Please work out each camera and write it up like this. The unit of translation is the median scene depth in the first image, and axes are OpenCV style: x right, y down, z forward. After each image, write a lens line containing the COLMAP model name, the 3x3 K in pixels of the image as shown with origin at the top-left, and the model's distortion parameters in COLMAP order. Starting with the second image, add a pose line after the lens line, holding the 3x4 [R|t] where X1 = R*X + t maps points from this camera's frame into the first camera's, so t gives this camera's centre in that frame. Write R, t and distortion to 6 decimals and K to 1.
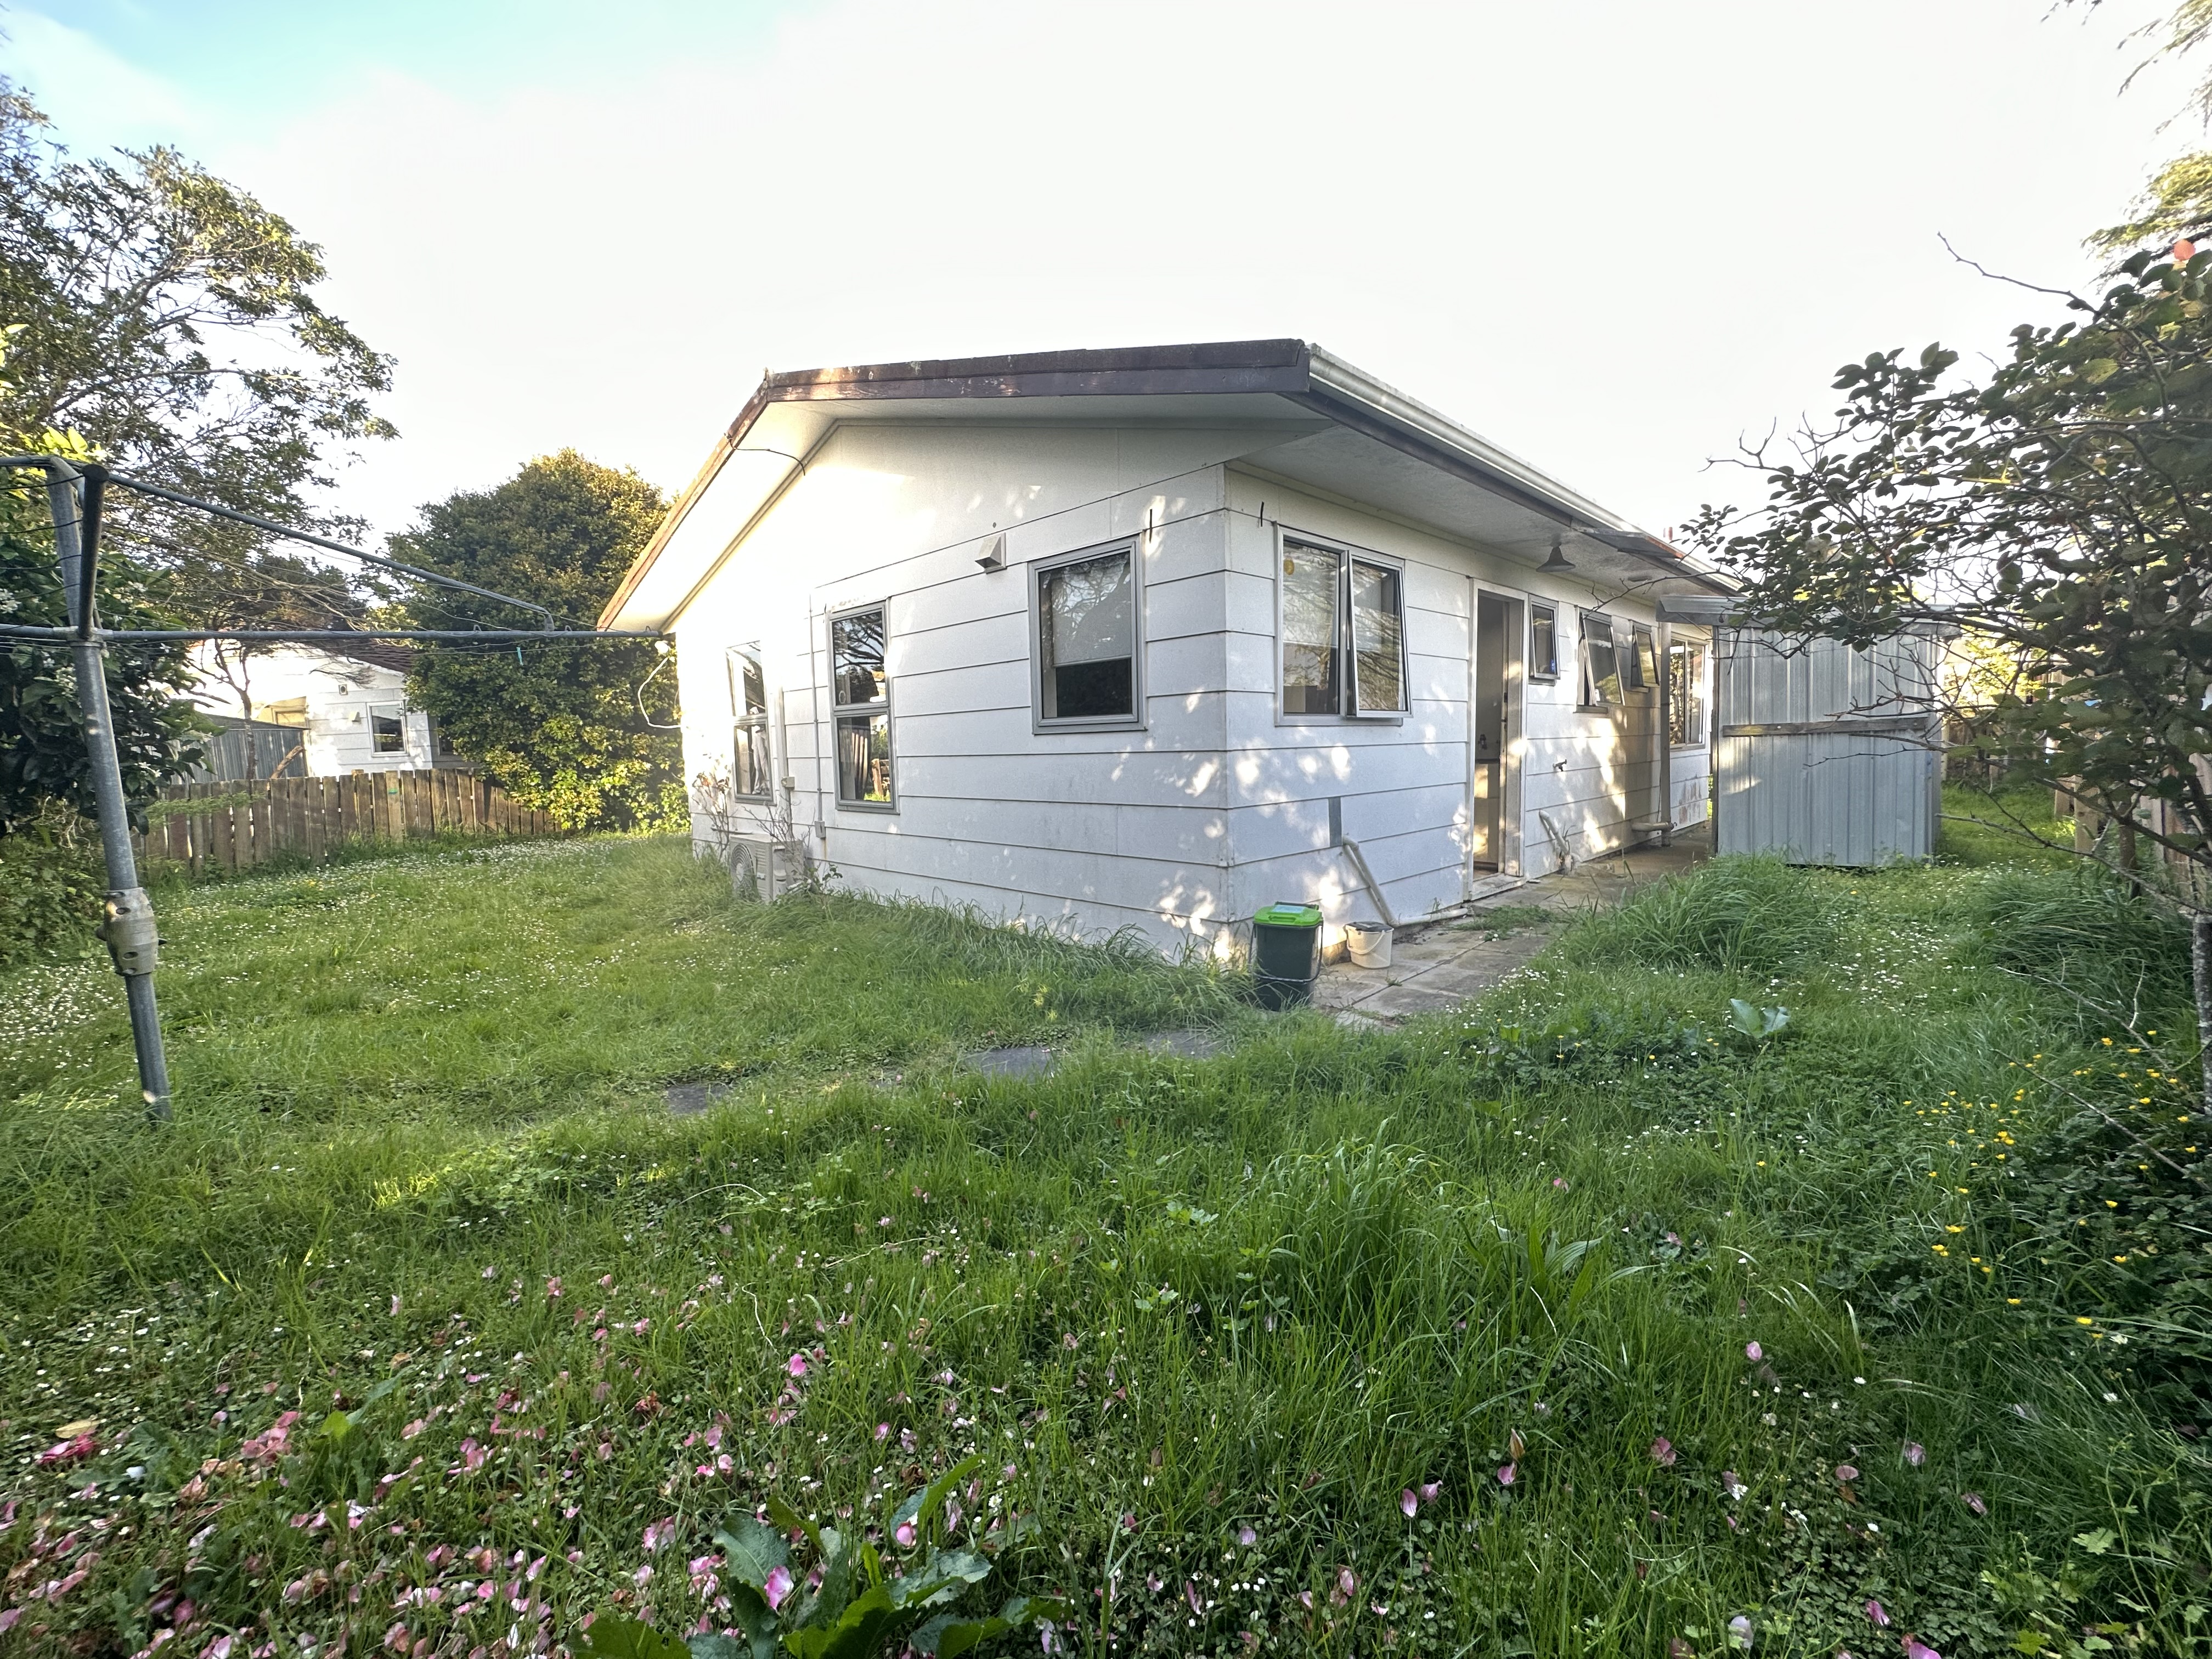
lens RADIAL K [[890.3, 0, 1106.0], [0, 890.3, 829.5], [0, 0, 1]] dist [0.000796, 0.000423]
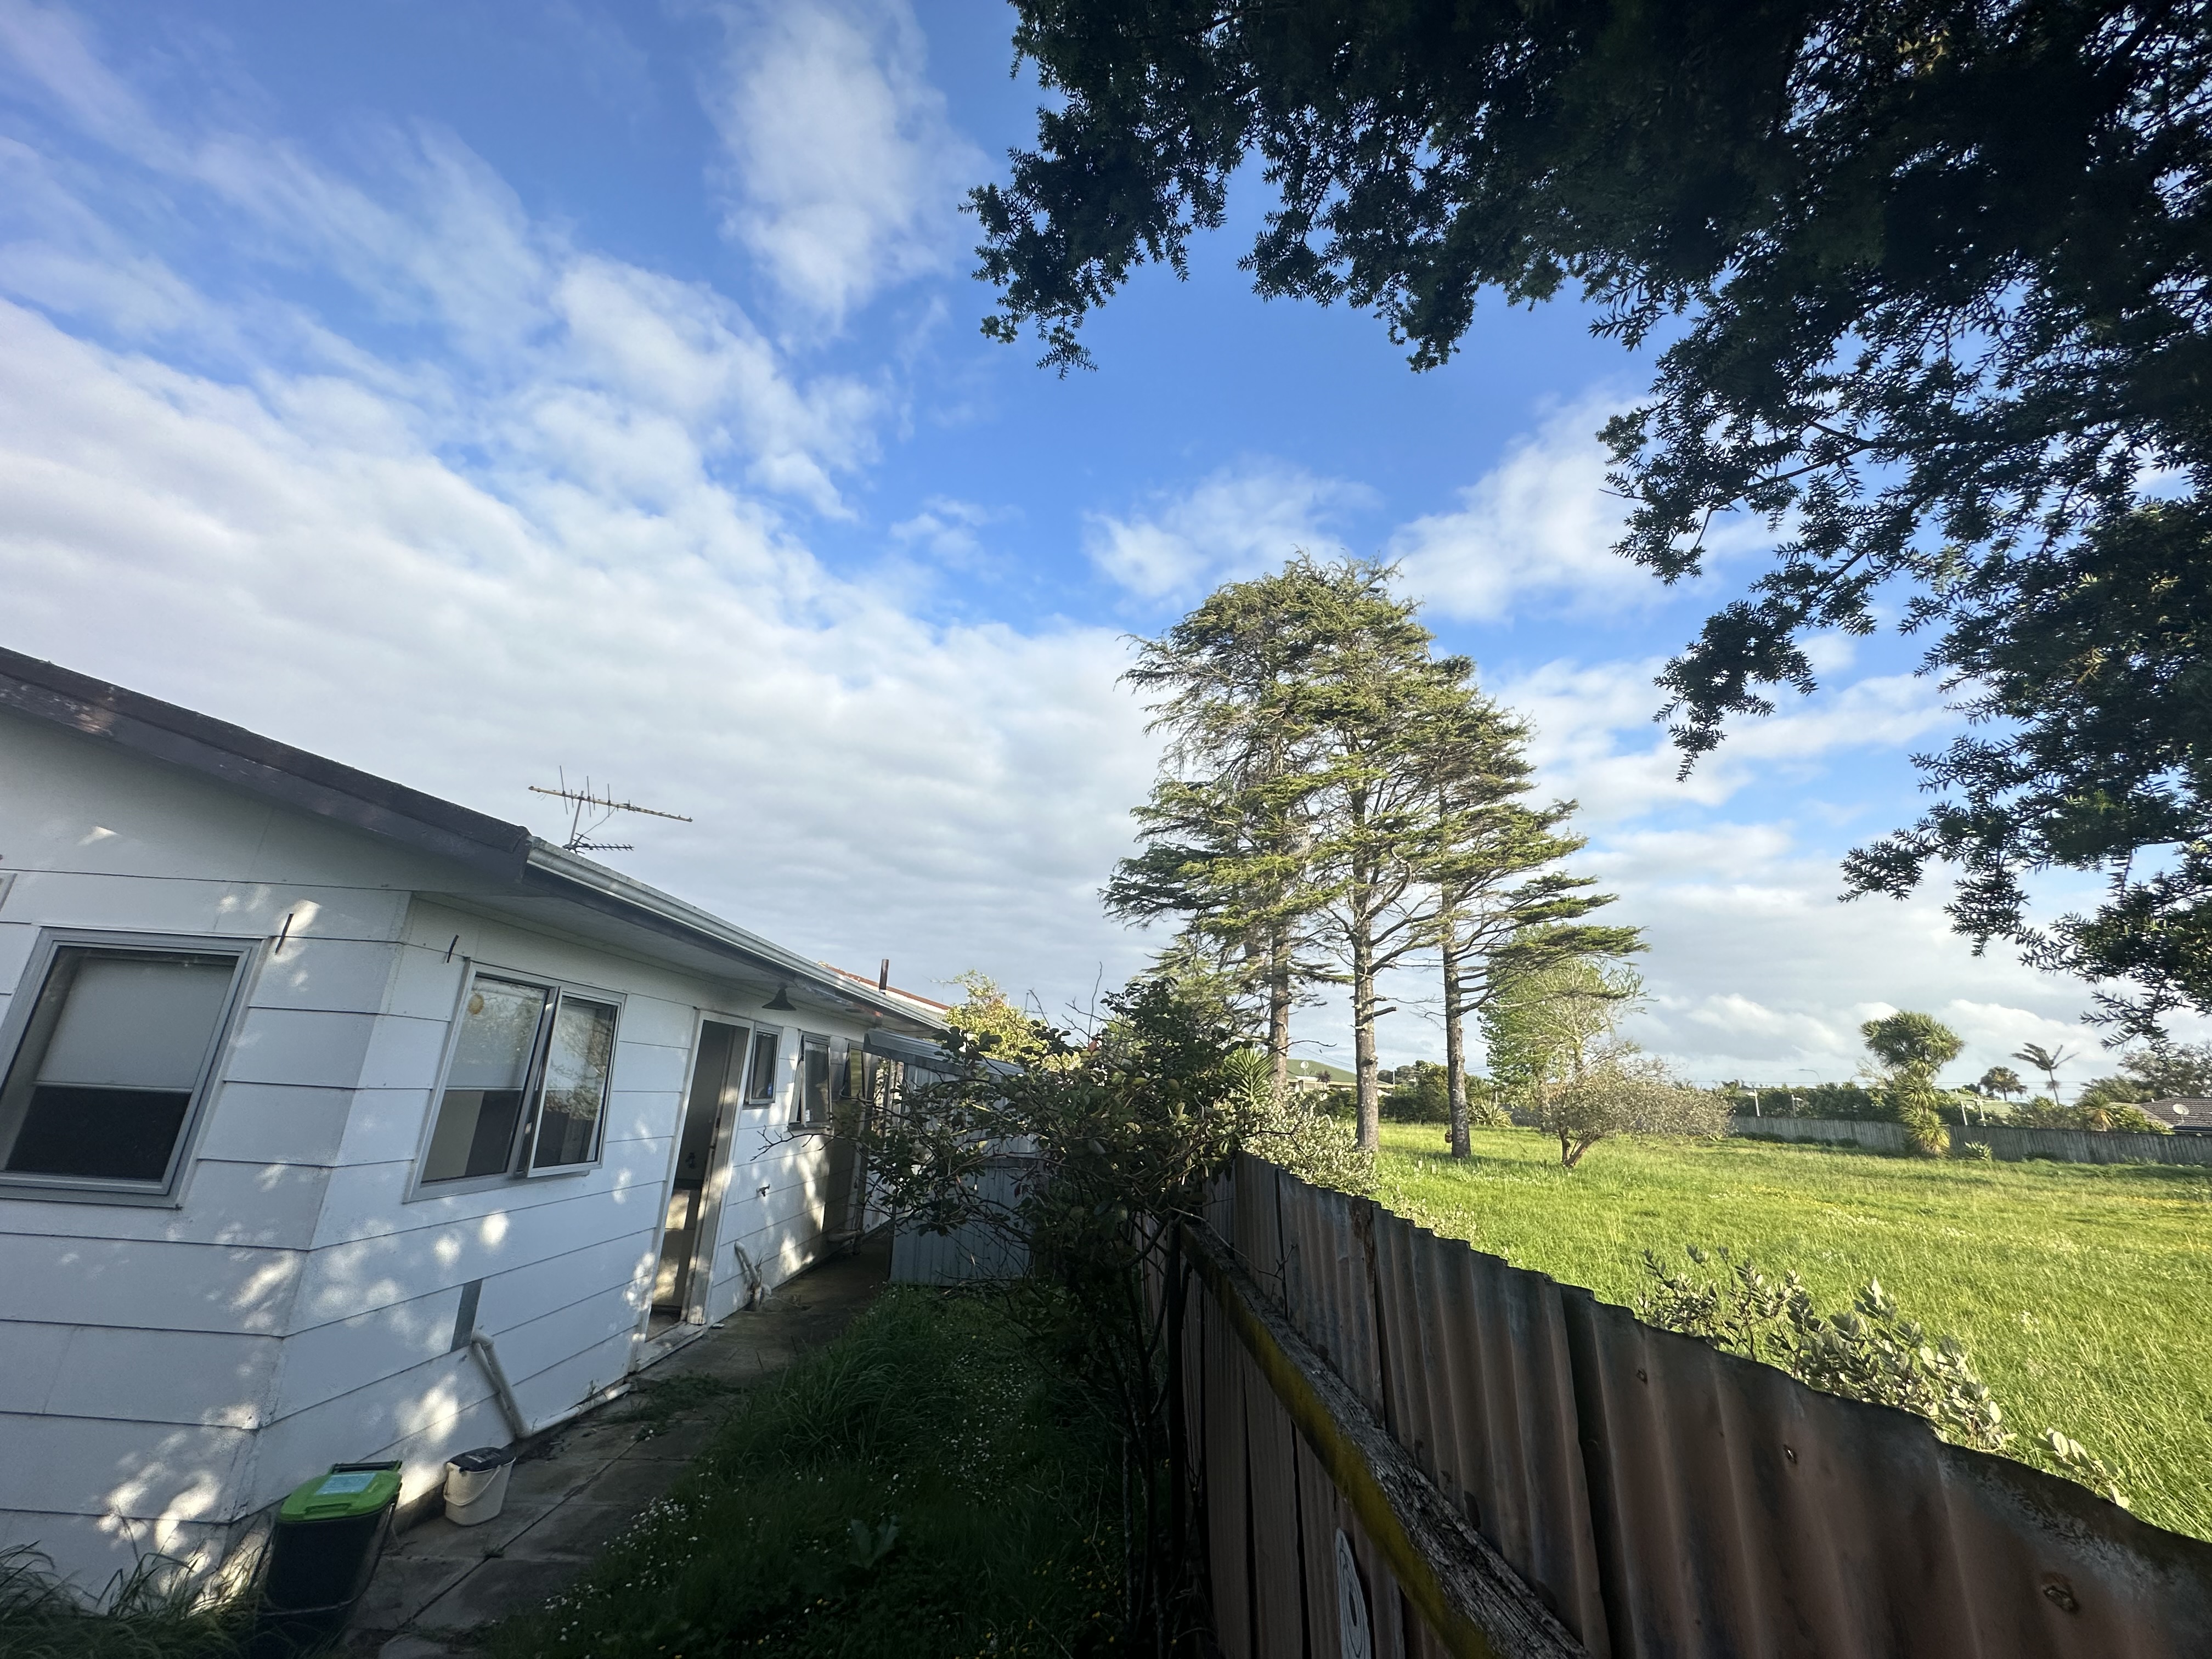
lens RADIAL K [[893.8, 0, 1106.0], [0, 893.8, 829.5], [0, 0, 1]] dist [0.002192, 0.000490]
pose [[0.704092, 0.262702, 0.659729, 0.012784], [-0.004576, 0.930712, -0.365723, -0.122293], [-0.710094, 0.254484, 0.656509, -0.061689]]
